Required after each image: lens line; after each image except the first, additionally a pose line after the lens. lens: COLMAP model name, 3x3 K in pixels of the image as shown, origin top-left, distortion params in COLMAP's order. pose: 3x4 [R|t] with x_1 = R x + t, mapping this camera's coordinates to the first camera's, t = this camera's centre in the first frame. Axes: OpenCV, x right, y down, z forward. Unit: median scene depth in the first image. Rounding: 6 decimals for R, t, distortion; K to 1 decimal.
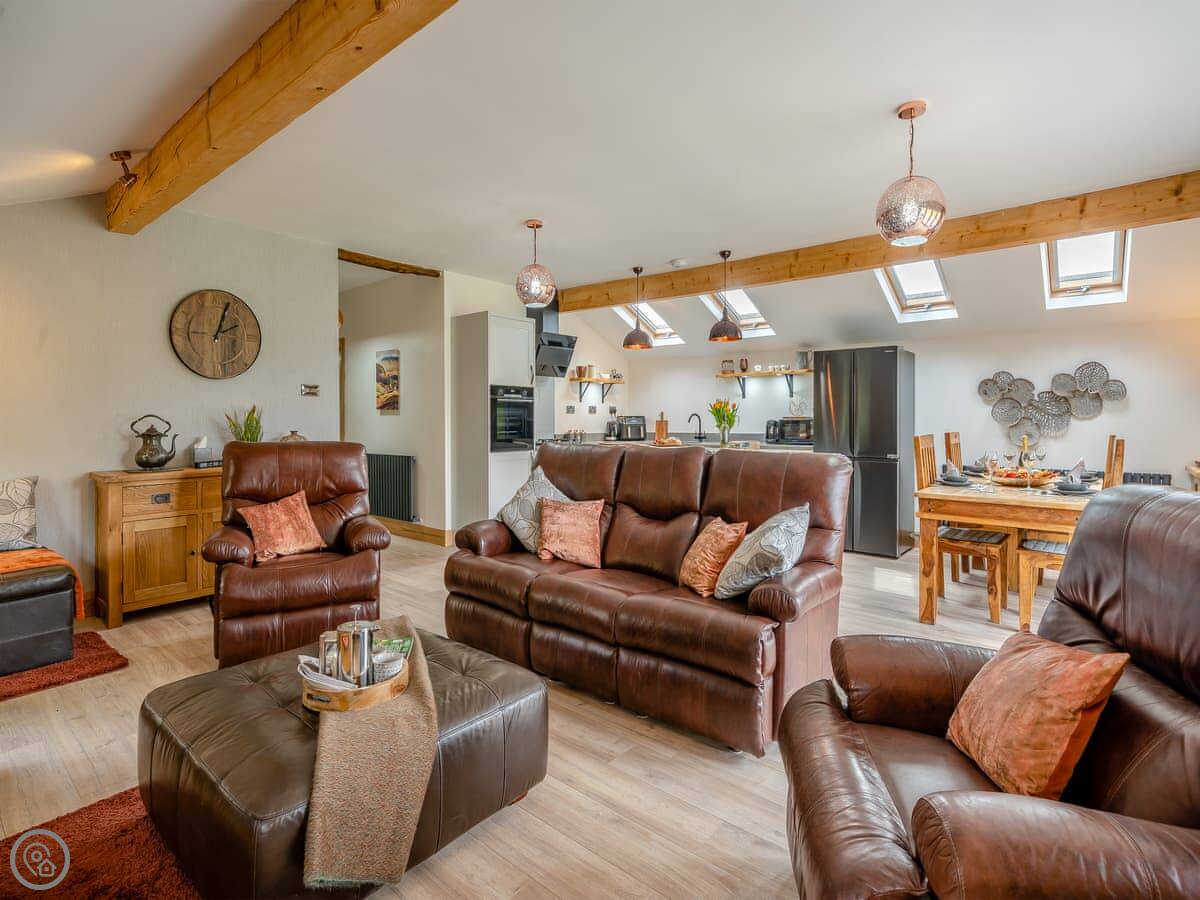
lens RADIAL K [[556.5, 0, 609.1], [0, 556.5, 421.1], [0, 0, 1]] dist [-0.001746, -0.000666]
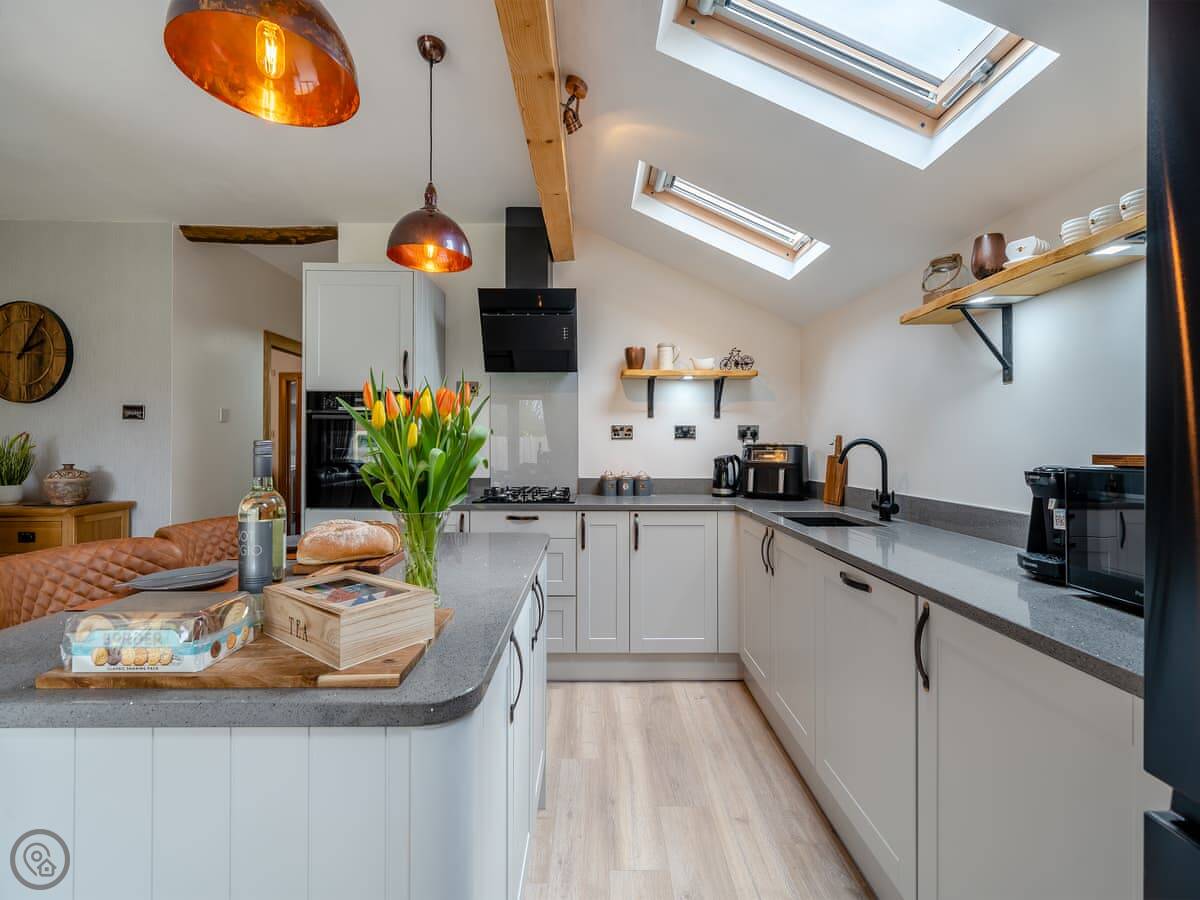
lens RADIAL K [[537.2, 0, 573.9], [0, 537.2, 437.3], [0, 0, 1]] dist [0.001668, 0.000640]
pose [[0.652911, -0.007525, -0.757397, 0.359980], [-0.005831, 0.999871, -0.014961, -0.010512], [0.757412, 0.014185, 0.652783, 0.797002]]
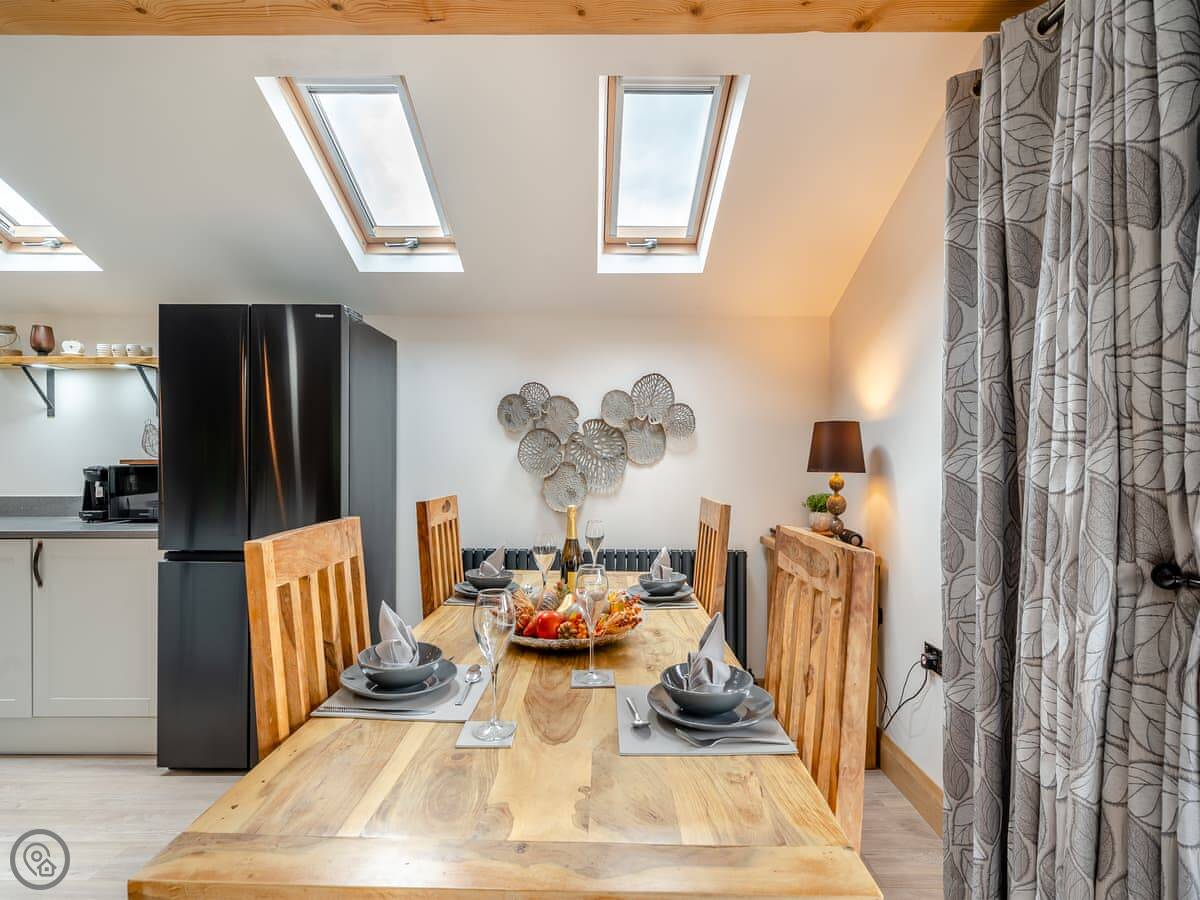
lens RADIAL K [[556.5, 0, 600.8], [0, 556.5, 459.9], [0, 0, 1]] dist [-0.001746, -0.000666]
pose [[0.739487, -0.005568, 0.673148, 0.319035], [0.000199, 0.999968, 0.008053, -0.011944], [-0.673171, -0.005821, 0.739464, 0.453200]]
